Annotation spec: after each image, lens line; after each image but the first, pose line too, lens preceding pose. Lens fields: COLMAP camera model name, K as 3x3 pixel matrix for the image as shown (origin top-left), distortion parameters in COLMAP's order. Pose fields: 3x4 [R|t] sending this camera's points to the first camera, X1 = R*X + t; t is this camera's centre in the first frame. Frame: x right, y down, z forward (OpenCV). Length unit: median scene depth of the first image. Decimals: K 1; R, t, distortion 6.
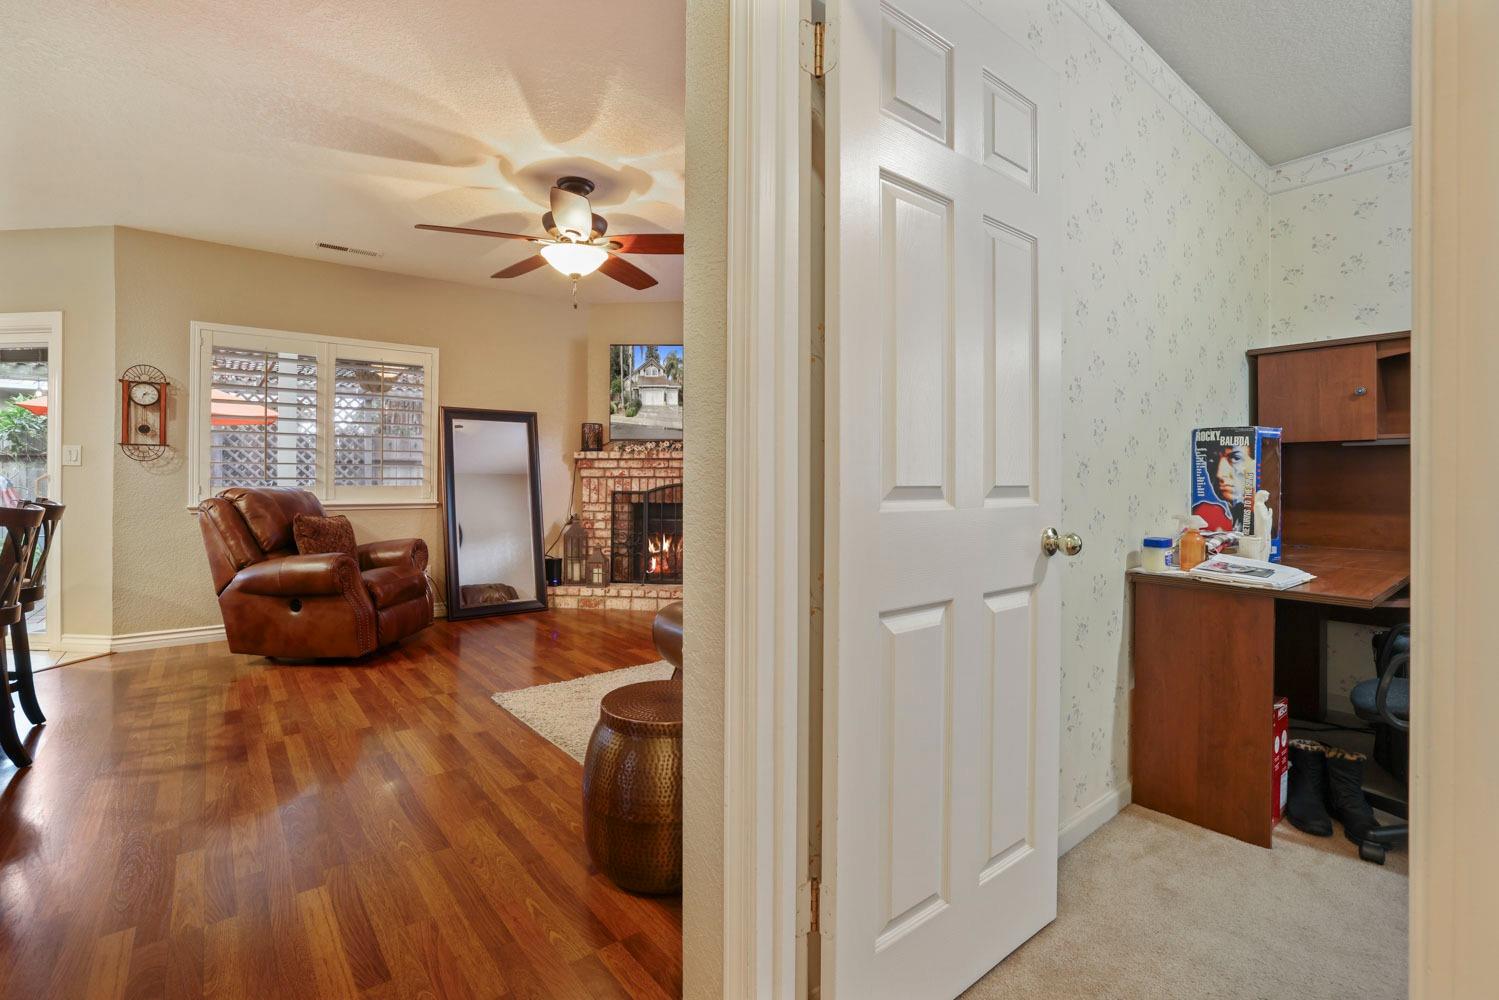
lens RADIAL K [[674.7, 0, 757.3], [0, 674.7, 479.3], [0, 0, 1]] dist [-0.012593, -0.000555]
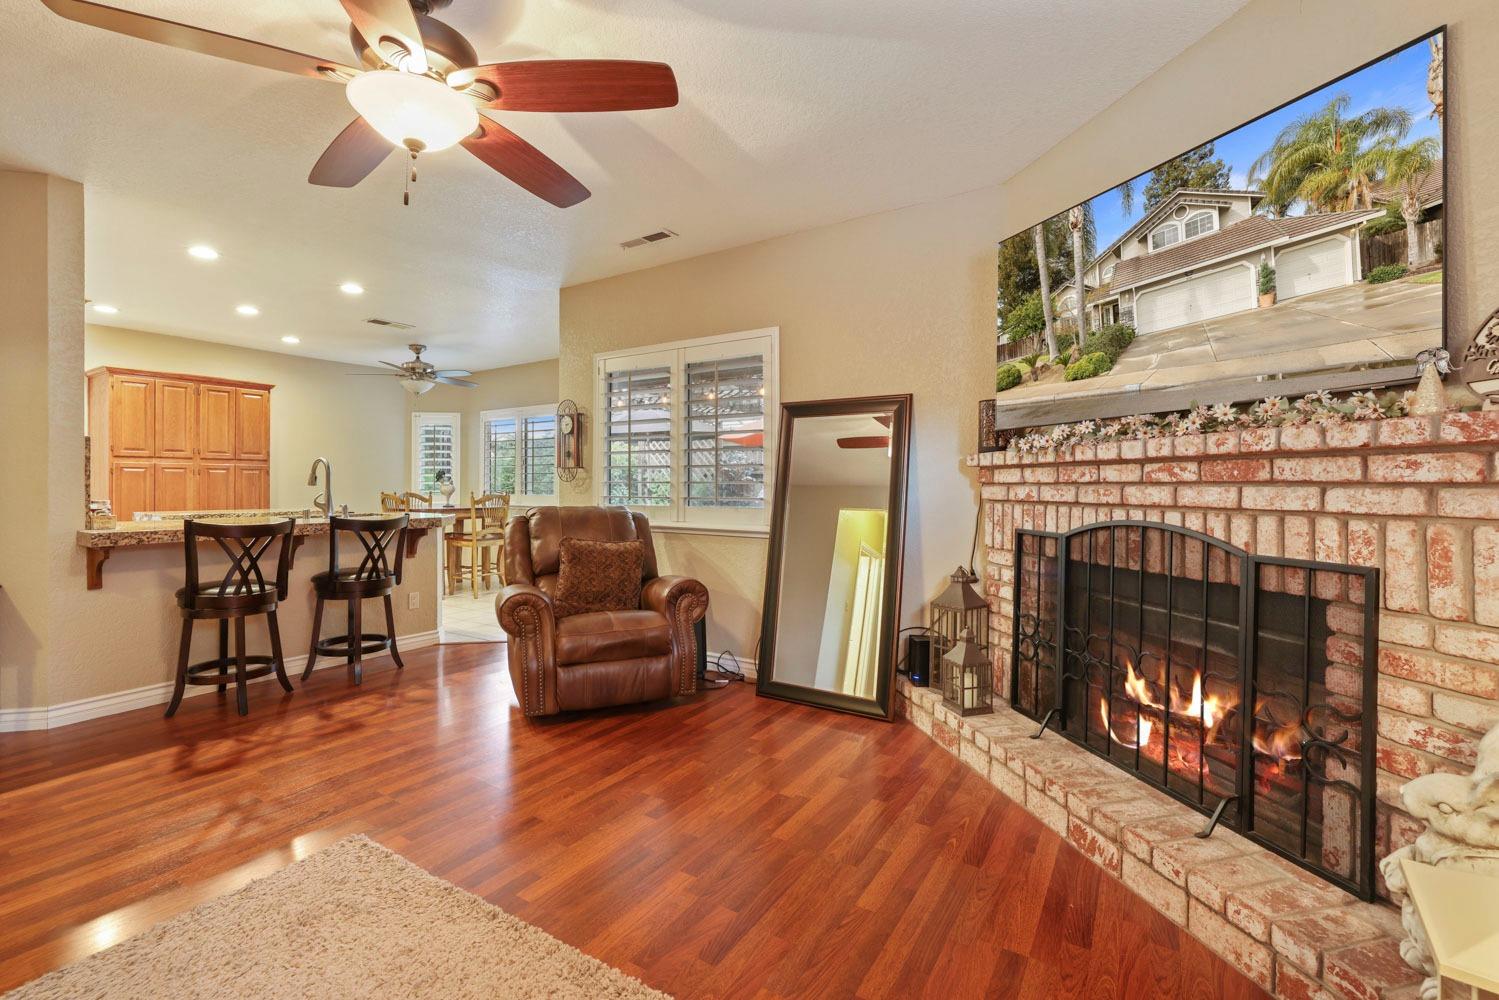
lens RADIAL K [[649.4, 0, 757.2], [0, 649.4, 478.6], [0, 0, 1]] dist [-0.018774, 0.000661]
pose [[0.330337, -0.009468, -0.943815, 0.192809], [-0.009438, 0.999867, -0.013334, -0.012755], [0.943816, 0.013313, 0.330204, 0.687836]]
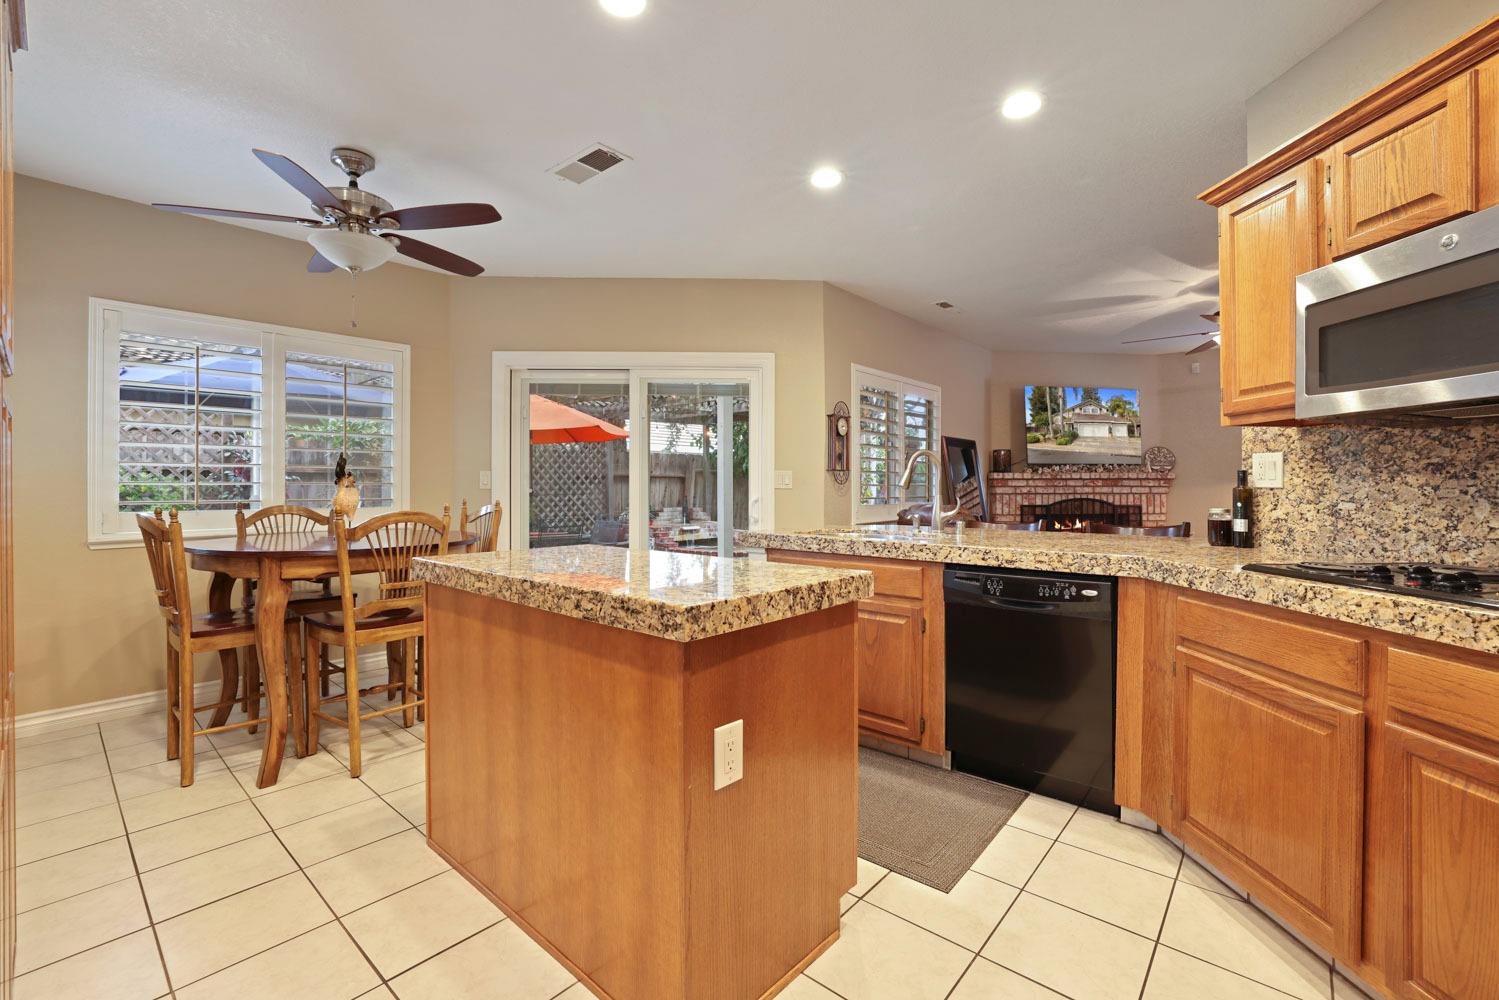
lens RADIAL K [[649.4, 0, 747.7], [0, 649.4, 507.0], [0, 0, 1]] dist [-0.018774, 0.000661]
pose [[0.984756, -0.007601, 0.173773, -0.968032], [0.006059, 0.999937, 0.009400, 0.007660], [-0.173833, -0.008203, 0.984741, -0.088526]]
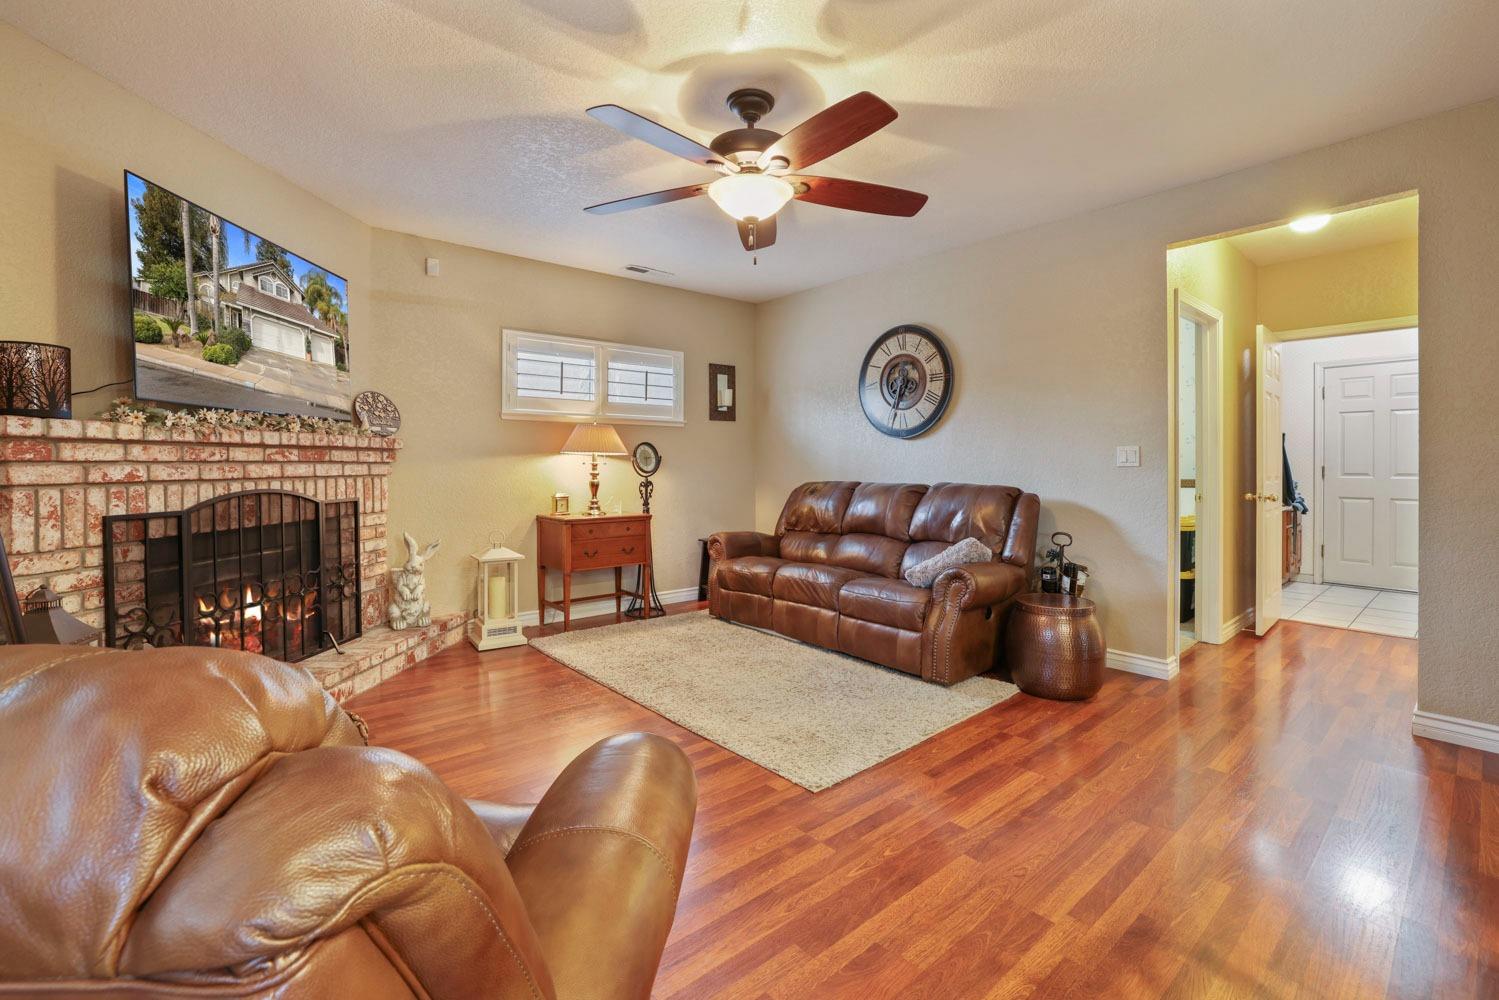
lens RADIAL K [[649.4, 0, 735.0], [0, 649.4, 472.0], [0, 0, 1]] dist [-0.018774, 0.000661]
pose [[-0.010289, -0.015795, 0.999822, -0.643752], [0.000860, 0.999875, 0.015804, -0.016851], [-0.999947, 0.001023, -0.010274, 0.652593]]
